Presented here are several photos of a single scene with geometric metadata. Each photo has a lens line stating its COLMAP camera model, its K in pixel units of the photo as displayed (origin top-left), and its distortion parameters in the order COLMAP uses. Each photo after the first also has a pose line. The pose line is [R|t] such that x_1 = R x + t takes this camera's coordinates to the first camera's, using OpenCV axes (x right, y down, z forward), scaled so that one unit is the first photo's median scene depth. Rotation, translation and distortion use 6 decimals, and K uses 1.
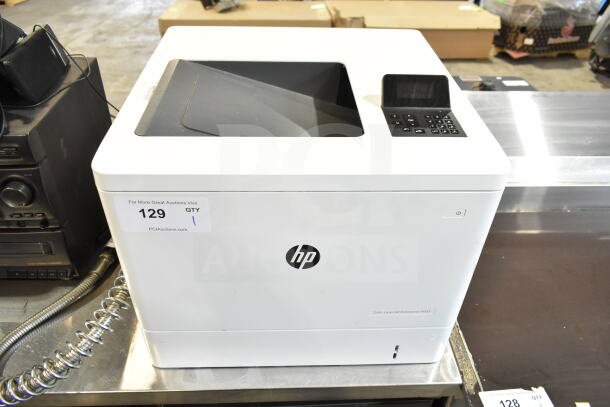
lens RADIAL K [[473.0, 0, 305.0], [0, 473.0, 203.5], [0, 0, 1]] dist [-0.011572, -0.004056]
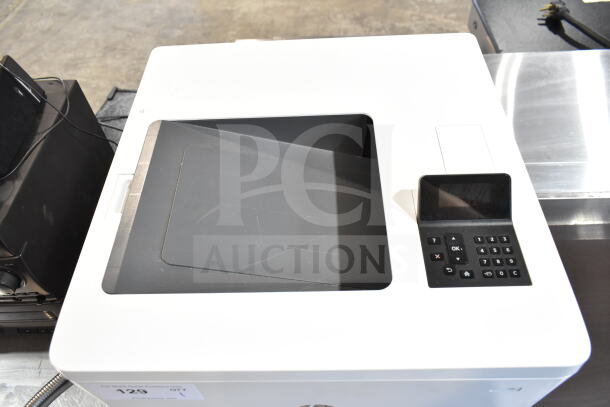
lens RADIAL K [[473.0, 0, 305.0], [0, 473.0, 203.5], [0, 0, 1]] dist [-0.011572, -0.004056]
pose [[0.995687, -0.022797, -0.089928, 0.044090], [0.042451, 0.973860, 0.223147, -0.341999], [0.082490, -0.226002, 0.970628, 0.216534]]
